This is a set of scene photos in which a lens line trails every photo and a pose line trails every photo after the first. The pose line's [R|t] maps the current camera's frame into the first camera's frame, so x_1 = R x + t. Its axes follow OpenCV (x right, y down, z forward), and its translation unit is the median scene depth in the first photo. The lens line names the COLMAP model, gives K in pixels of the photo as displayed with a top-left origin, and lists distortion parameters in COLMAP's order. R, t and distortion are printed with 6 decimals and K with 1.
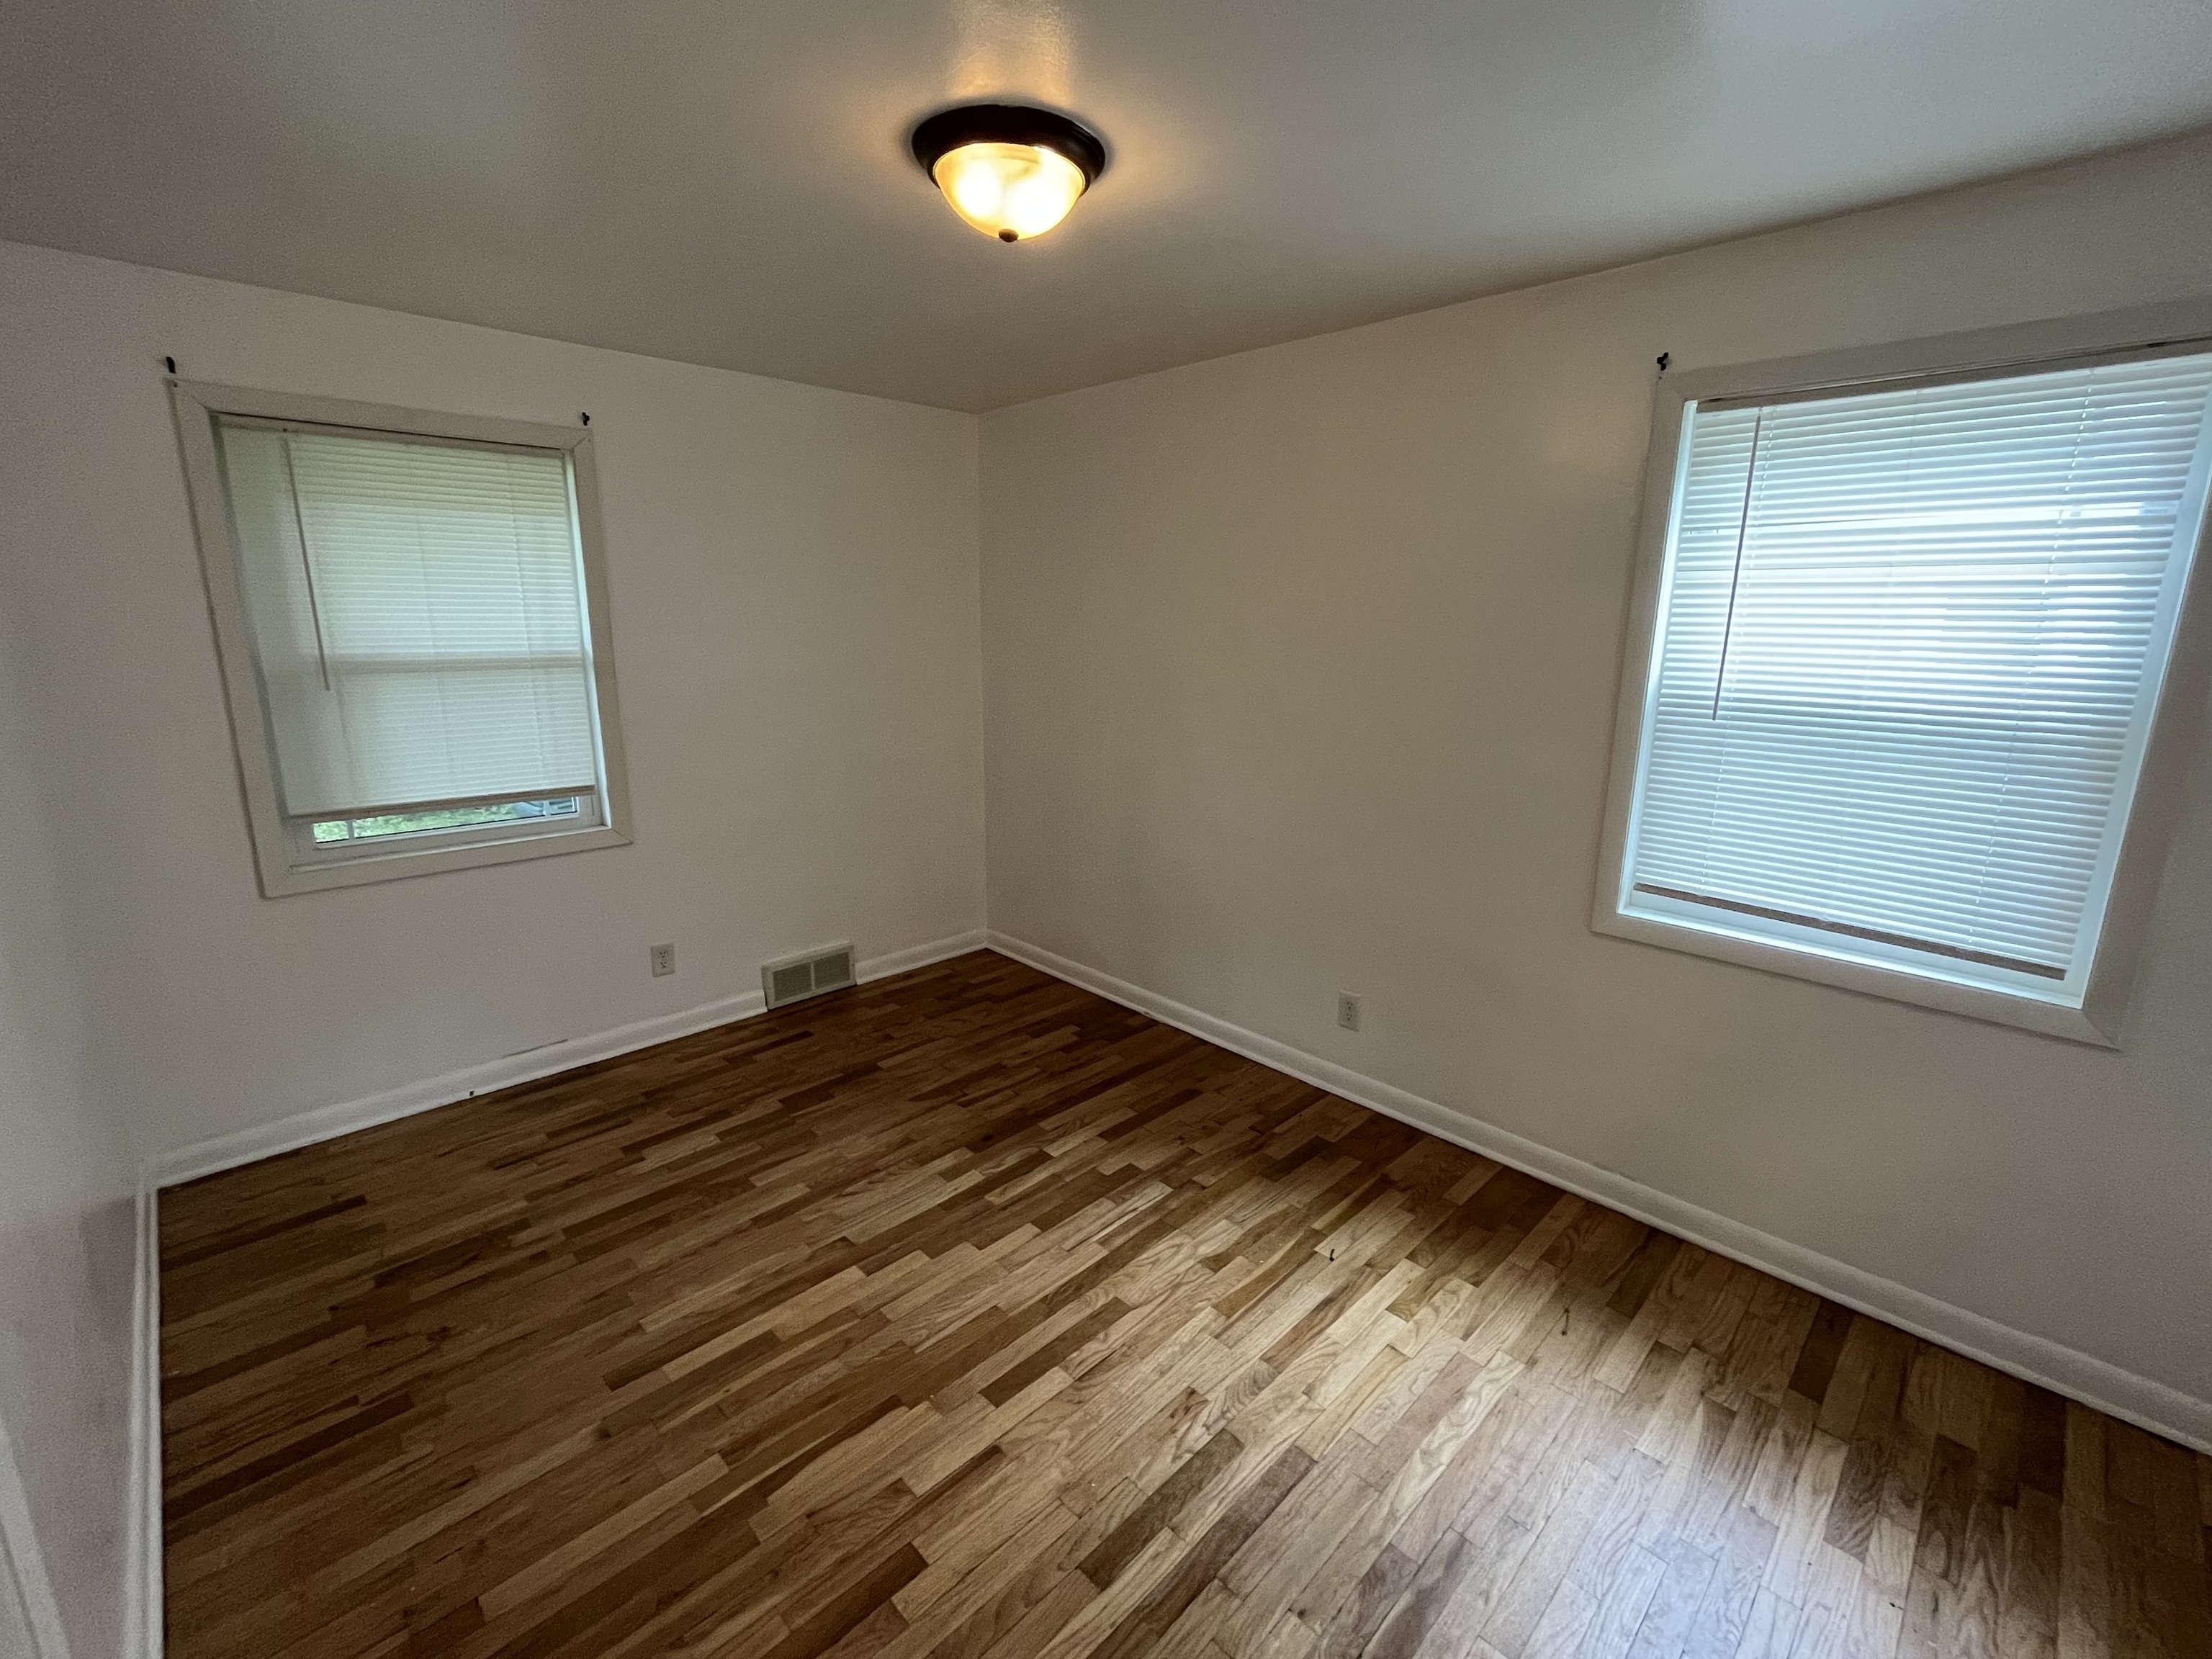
lens RADIAL K [[953.8, 0, 1107.0], [0, 953.8, 825.2], [0, 0, 1]] dist [-0.007835, 0.001019]
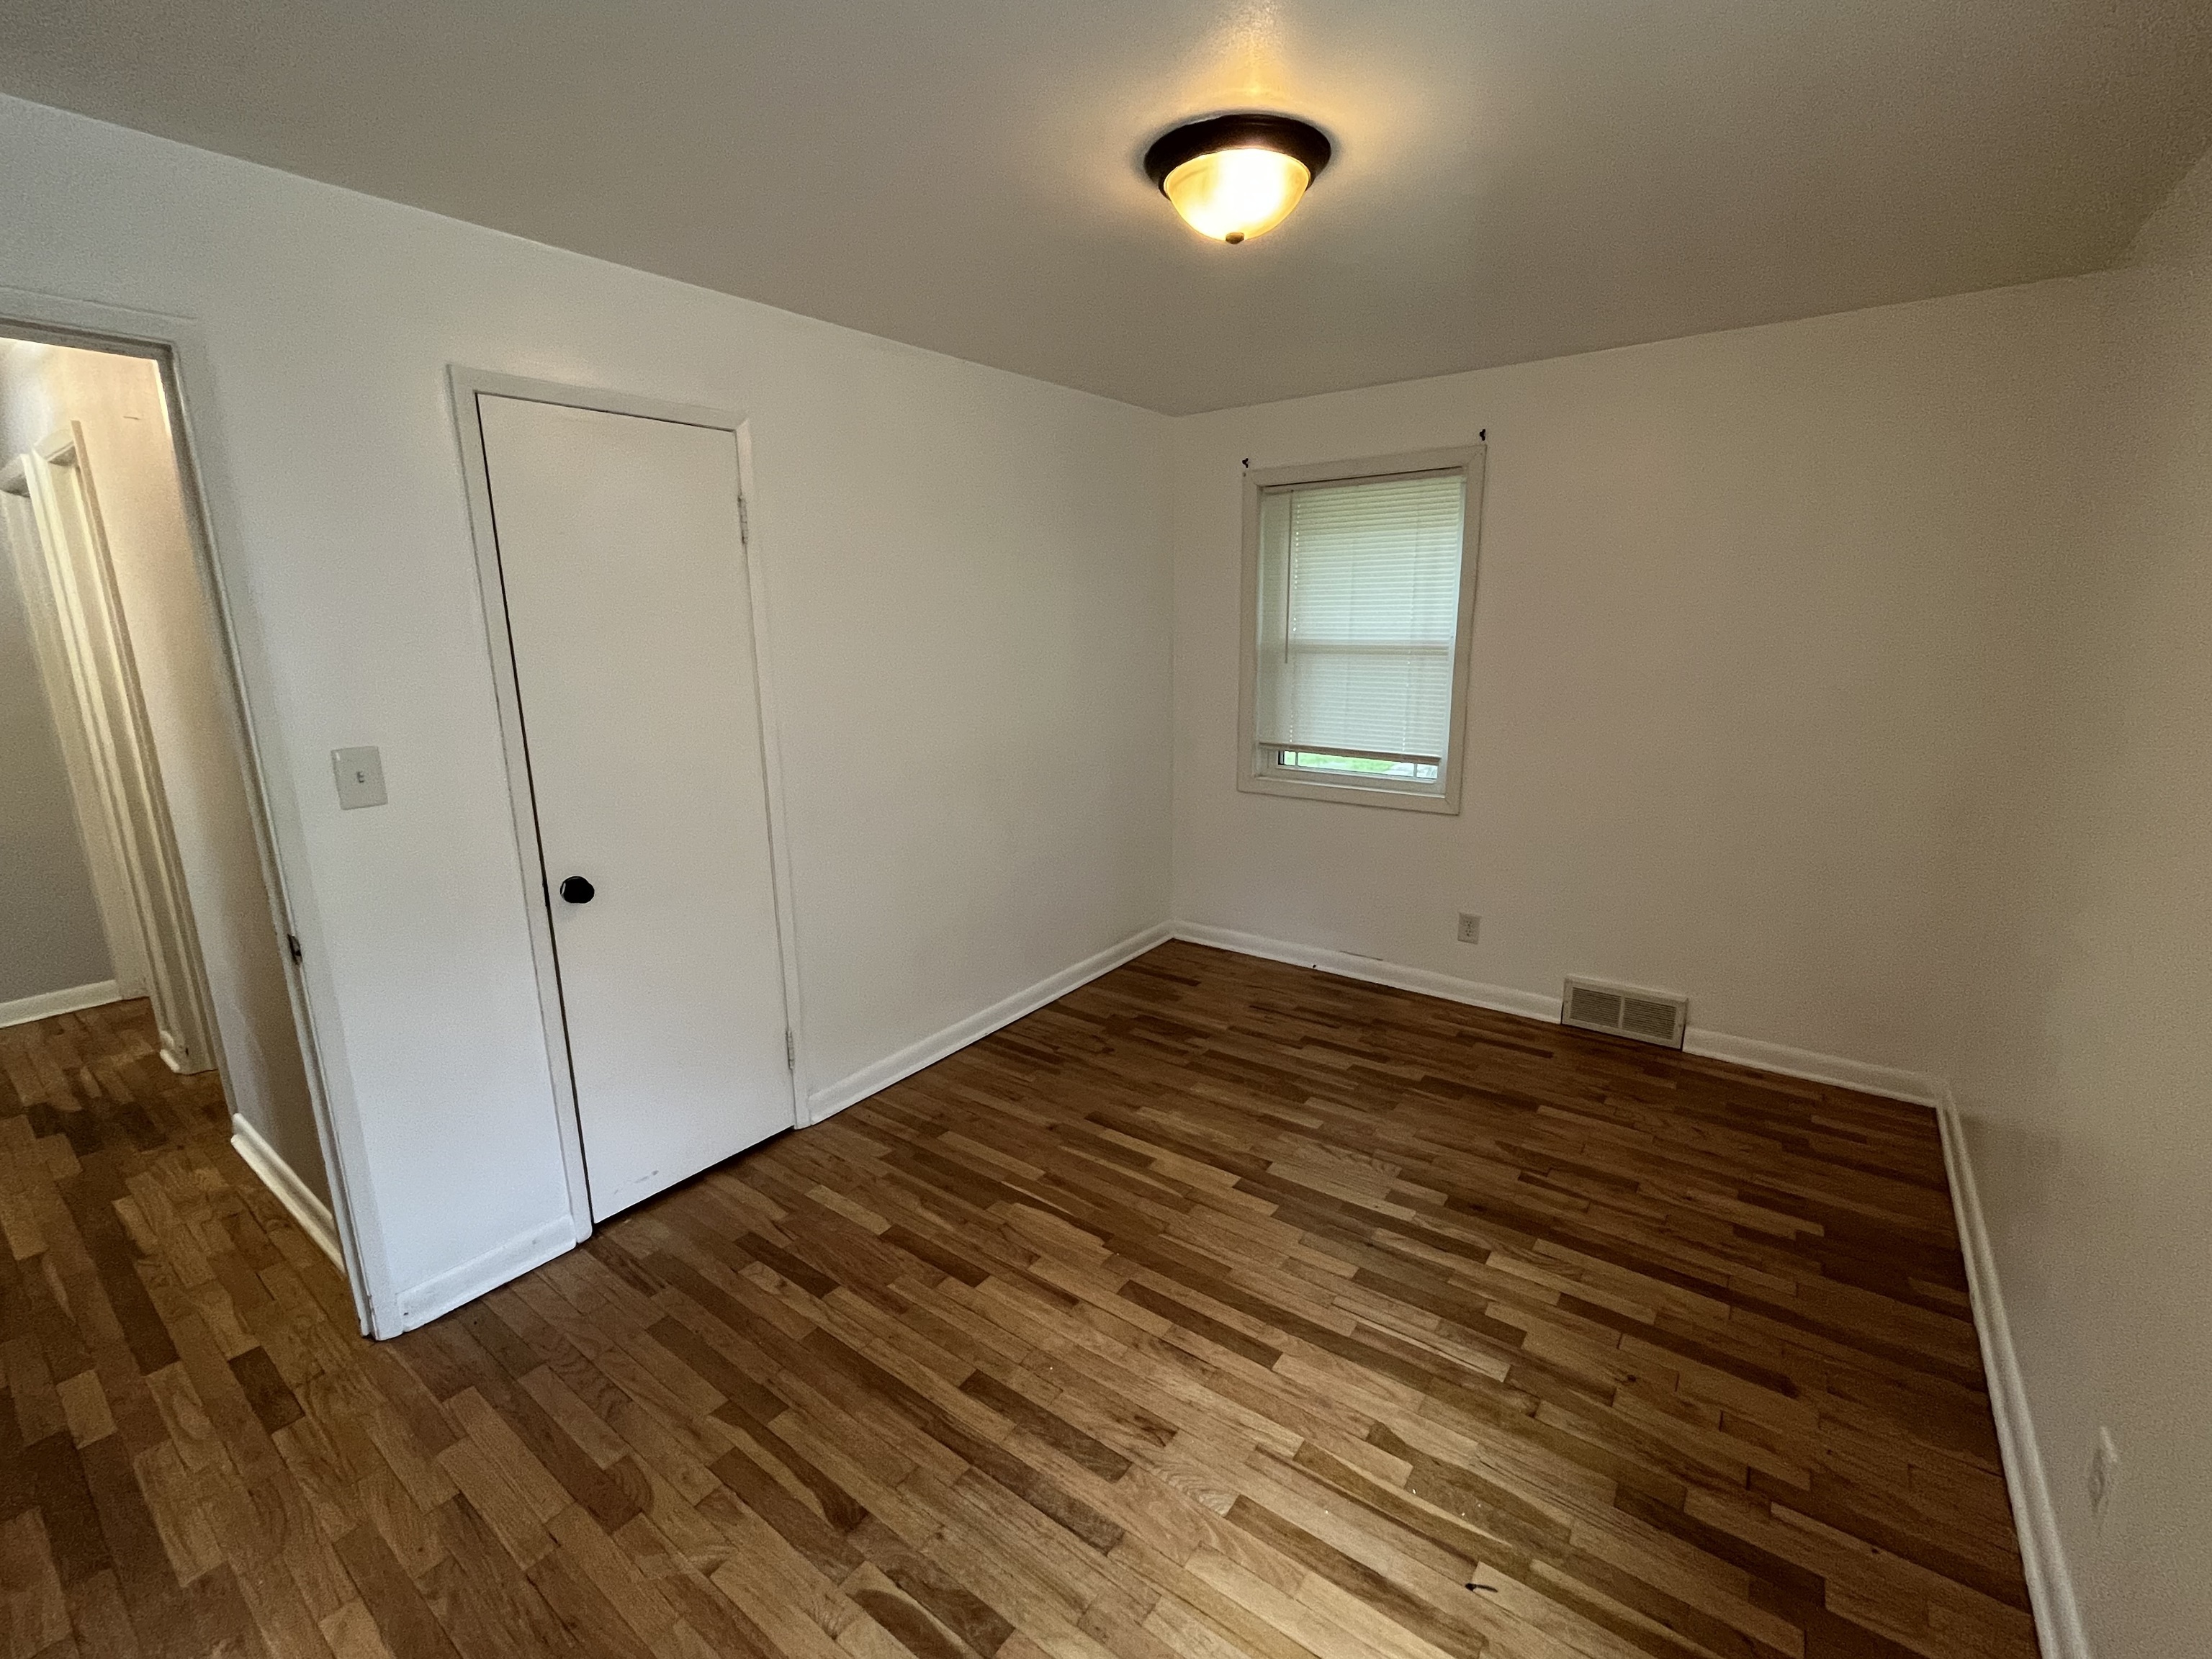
lens RADIAL K [[953.8, 0, 1106.7], [0, 953.8, 827.6], [0, 0, 1]] dist [-0.007835, 0.001019]
pose [[0.149682, 0.203658, -0.967532, 0.677560], [-0.201397, 0.964321, 0.171825, -0.098416], [0.968006, 0.169139, 0.185357, 0.520430]]
